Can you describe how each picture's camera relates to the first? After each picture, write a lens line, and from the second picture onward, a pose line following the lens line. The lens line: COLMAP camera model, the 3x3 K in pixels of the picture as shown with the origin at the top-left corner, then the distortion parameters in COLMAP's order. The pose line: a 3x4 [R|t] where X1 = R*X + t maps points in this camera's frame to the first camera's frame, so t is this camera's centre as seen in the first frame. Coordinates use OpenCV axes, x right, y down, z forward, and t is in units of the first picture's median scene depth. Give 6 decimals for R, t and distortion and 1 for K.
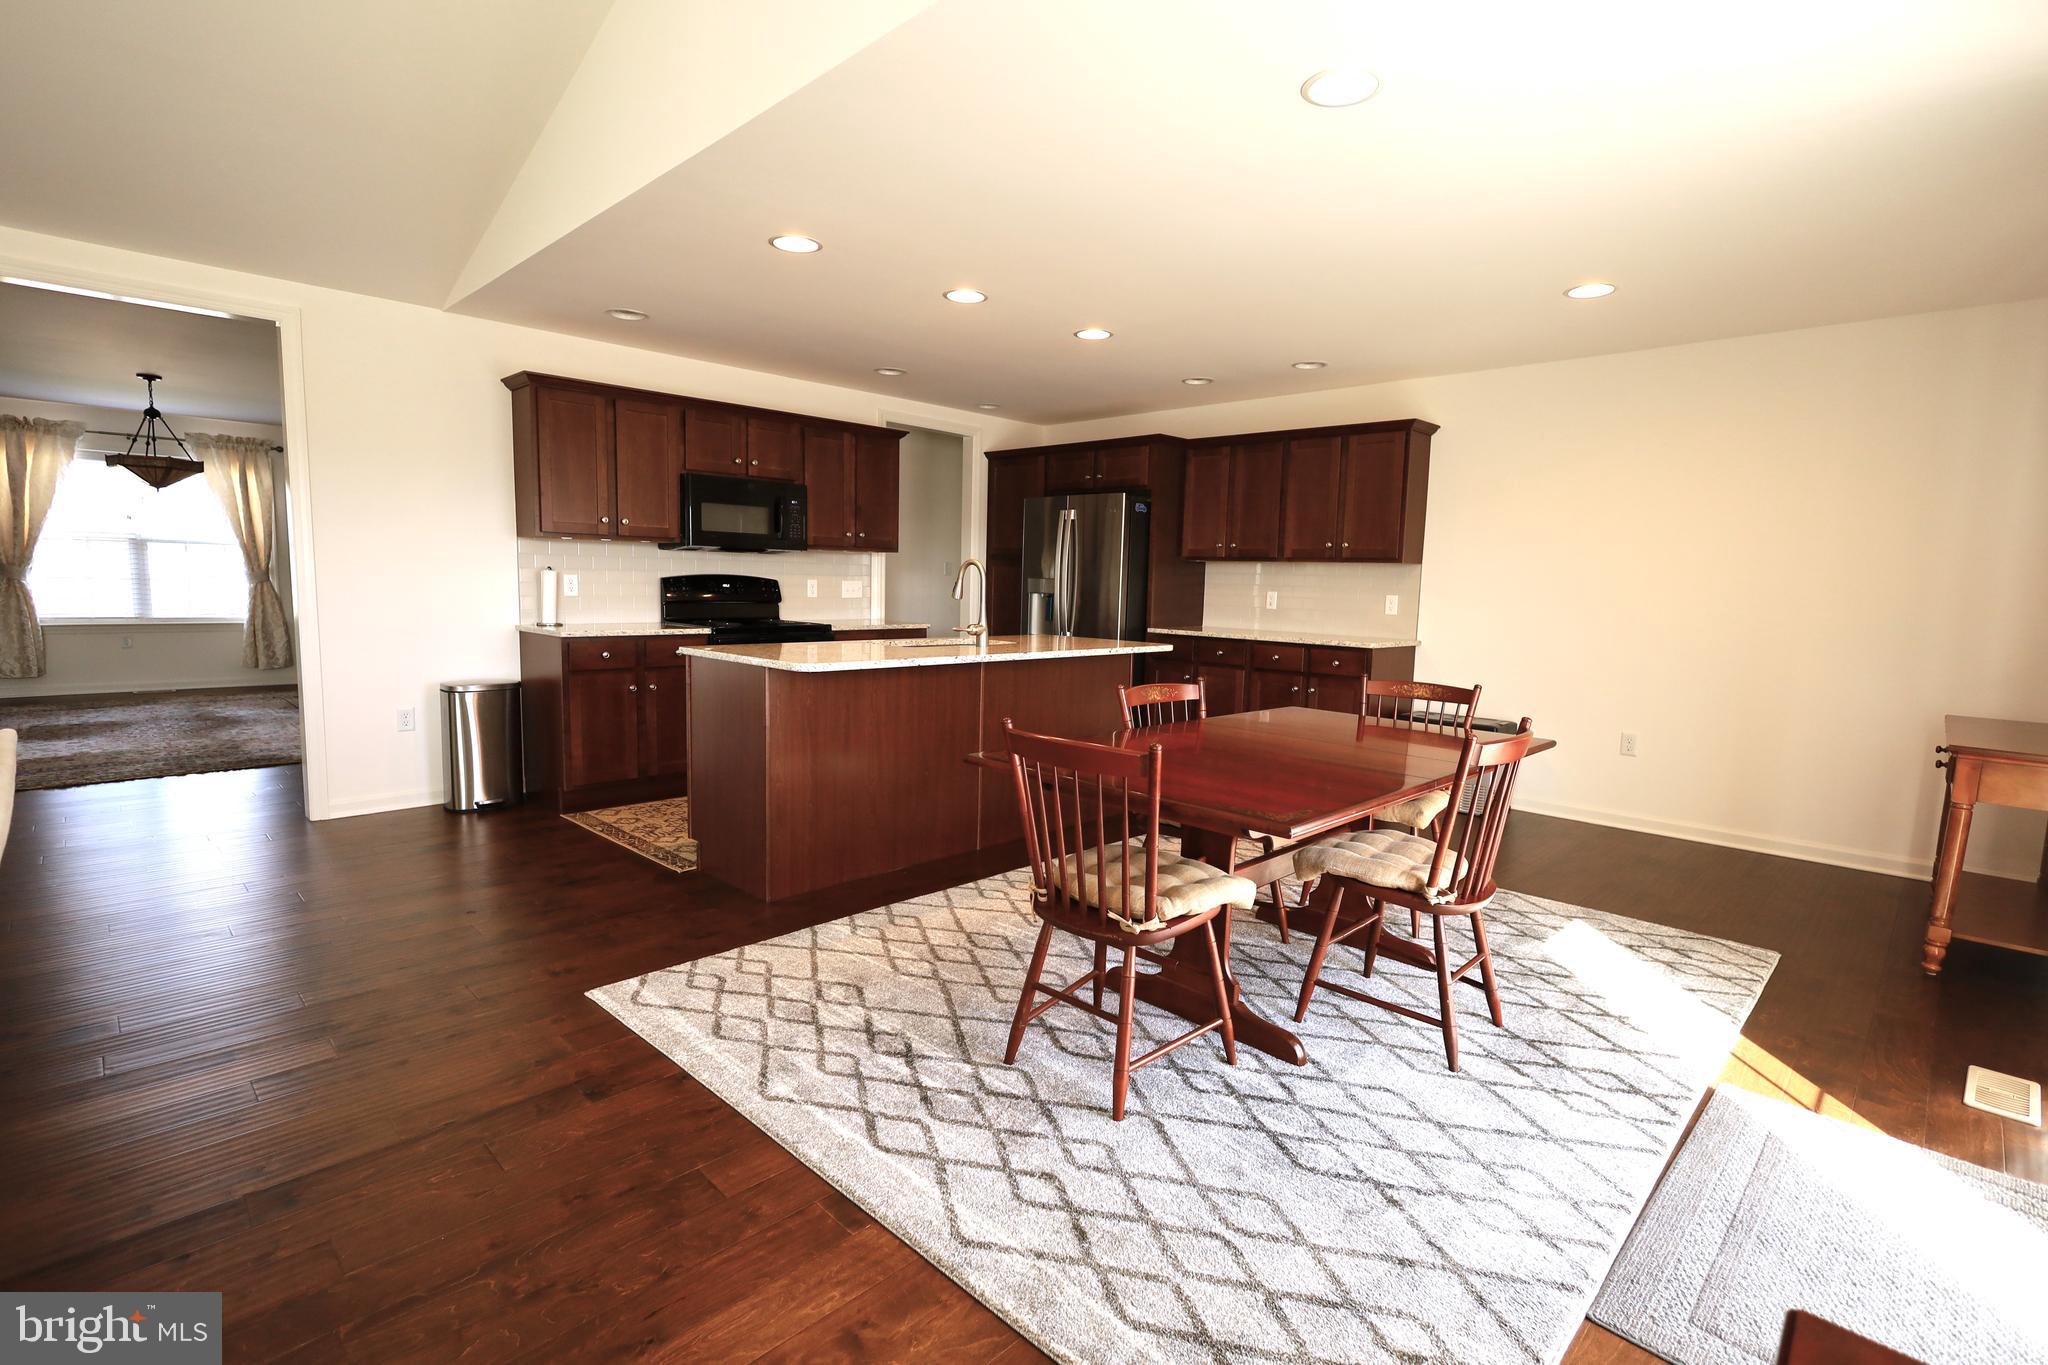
lens RADIAL K [[950.6, 0, 1022.8], [0, 950.6, 679.6], [0, 0, 1]] dist [-0.003592, 0.001700]
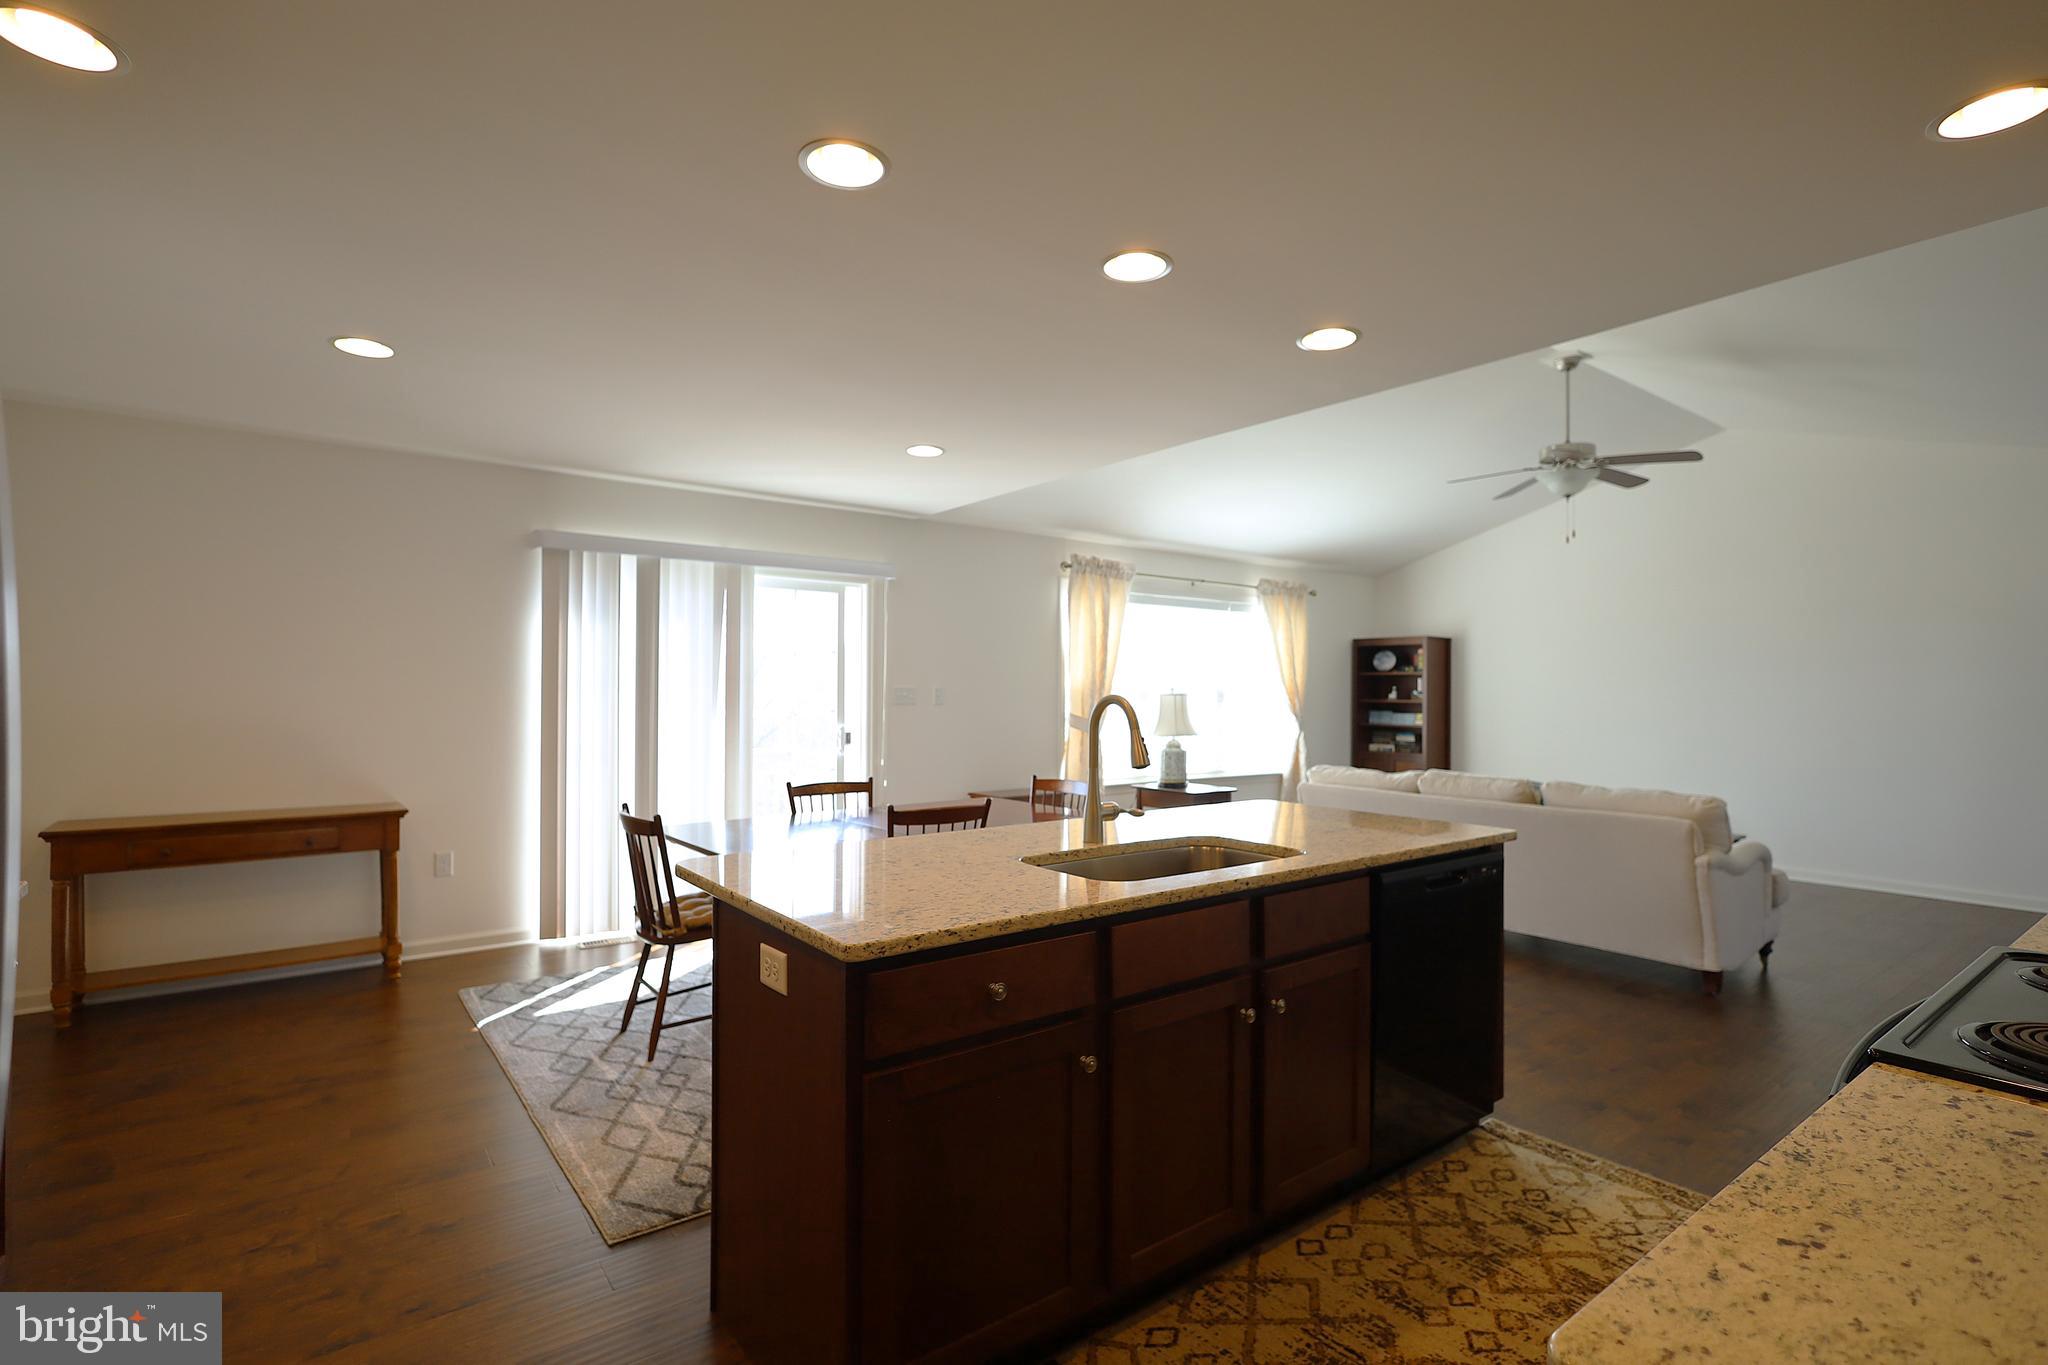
lens RADIAL K [[950.6, 0, 1022.8], [0, 950.6, 679.6], [0, 0, 1]] dist [-0.003592, 0.001700]
pose [[-0.987351, -0.027424, 0.156157, -0.067769], [-0.011118, 0.994479, 0.104346, -0.154820], [-0.158157, 0.101290, -0.982205, 1.228898]]
